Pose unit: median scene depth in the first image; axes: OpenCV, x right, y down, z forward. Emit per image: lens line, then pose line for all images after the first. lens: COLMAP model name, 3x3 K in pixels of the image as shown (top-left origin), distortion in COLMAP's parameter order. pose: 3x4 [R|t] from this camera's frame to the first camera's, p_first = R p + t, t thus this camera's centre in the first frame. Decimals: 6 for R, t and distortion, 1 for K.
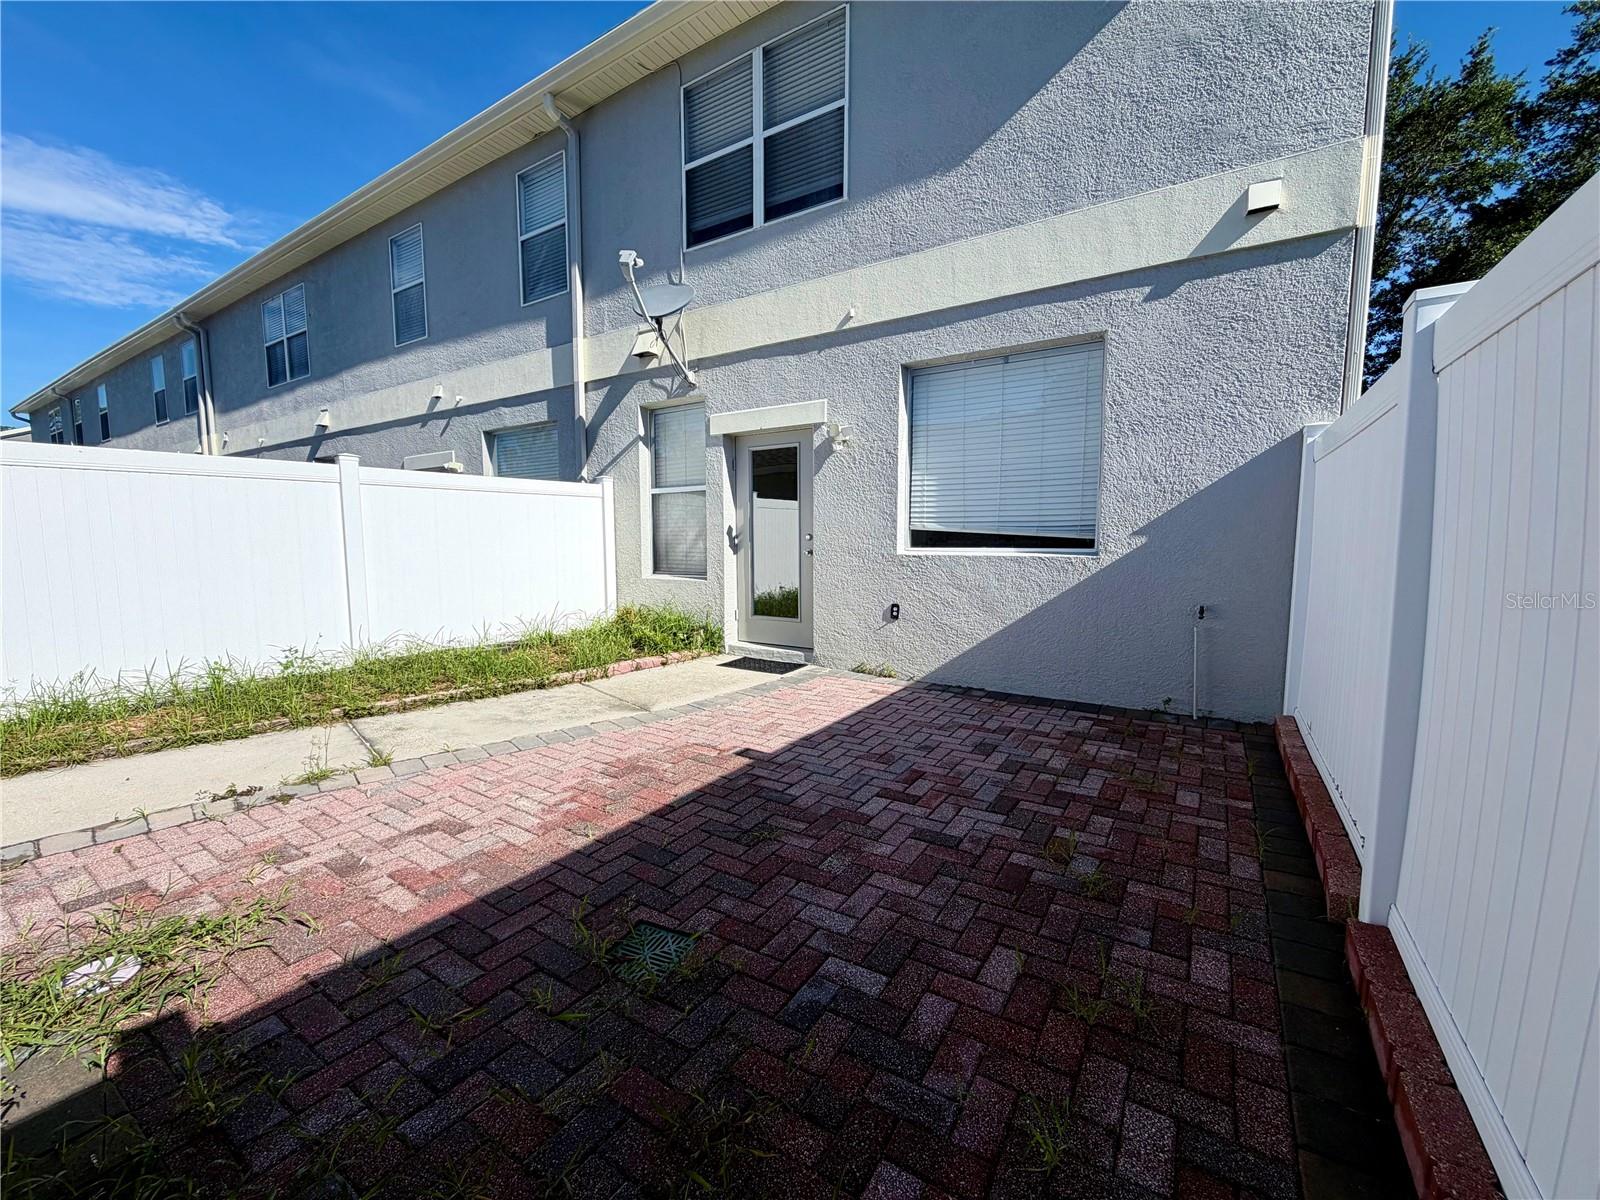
lens RADIAL K [[642.6, 0, 800.0], [0, 642.6, 600.0], [0, 0, 1]] dist [-0.000812, -0.000279]
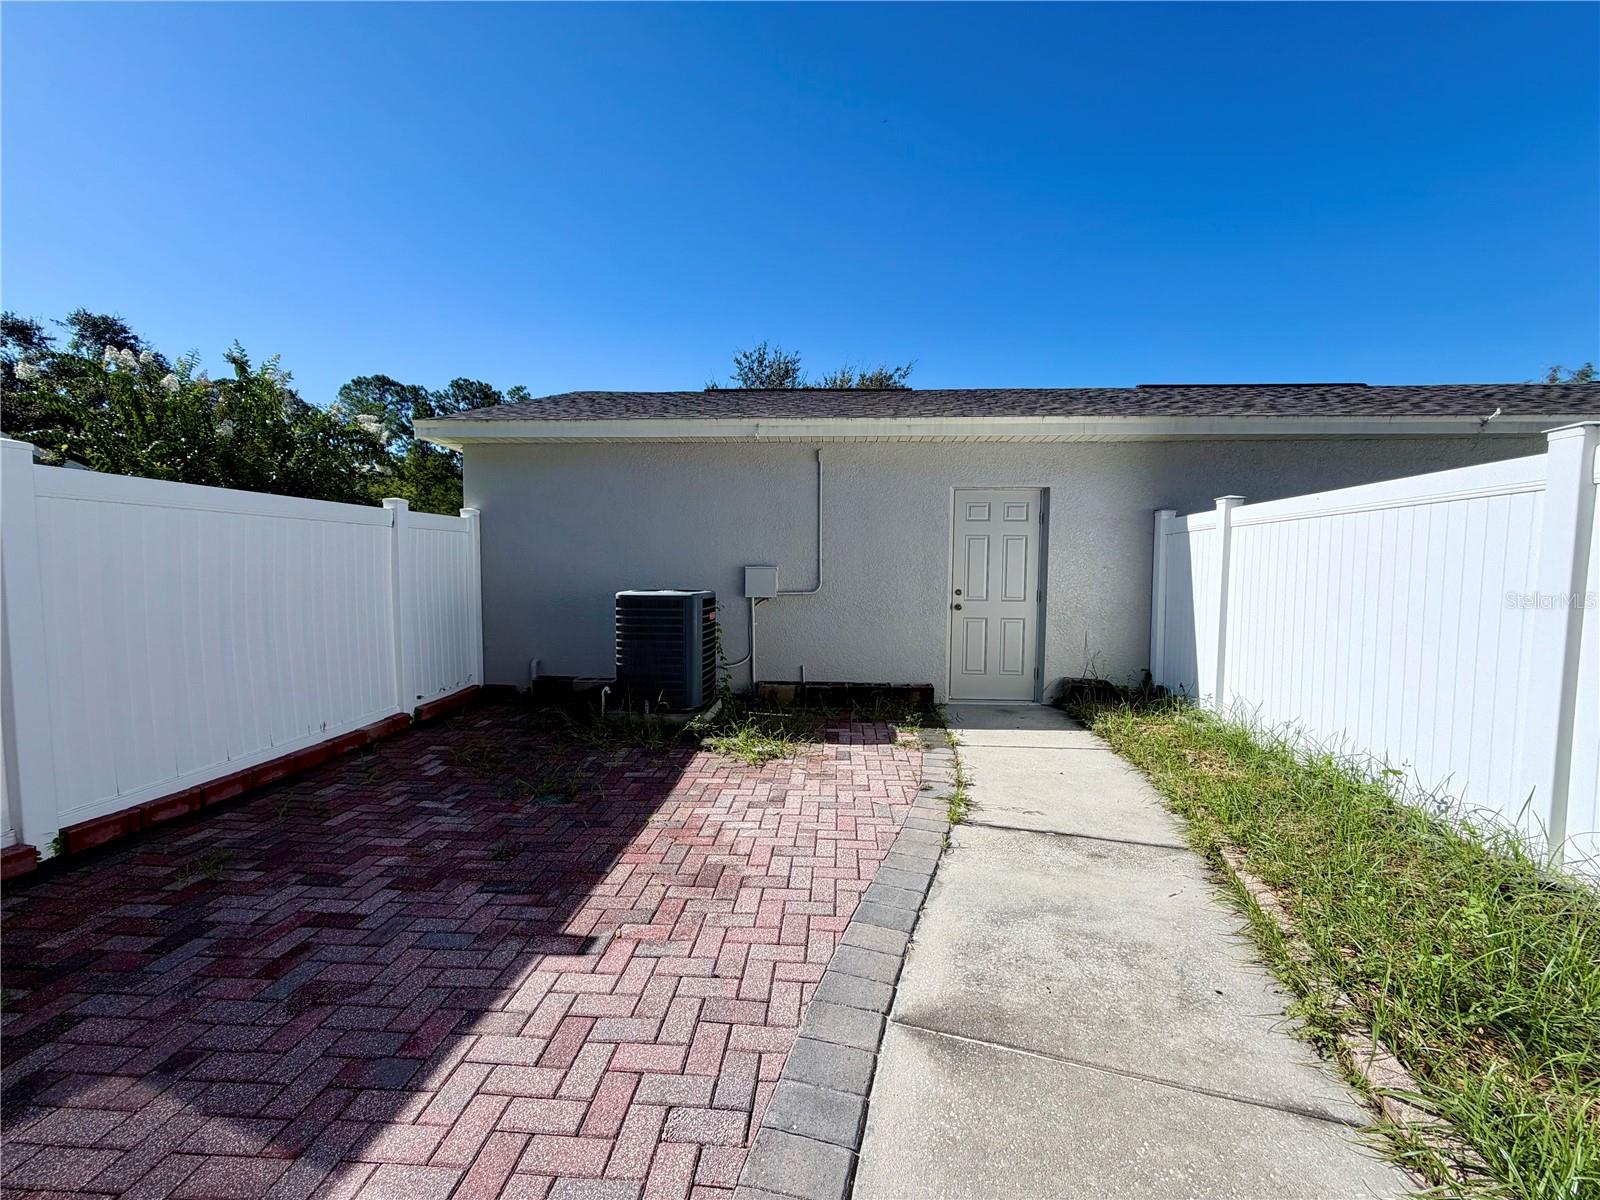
lens RADIAL K [[642.6, 0, 800.0], [0, 642.6, 600.0], [0, 0, 1]] dist [-0.000812, -0.000279]
pose [[-0.874153, 0.022806, -0.485114, 0.027548], [-0.049753, 0.989436, 0.136168, -0.232951], [0.483095, 0.143167, -0.863784, 1.979182]]
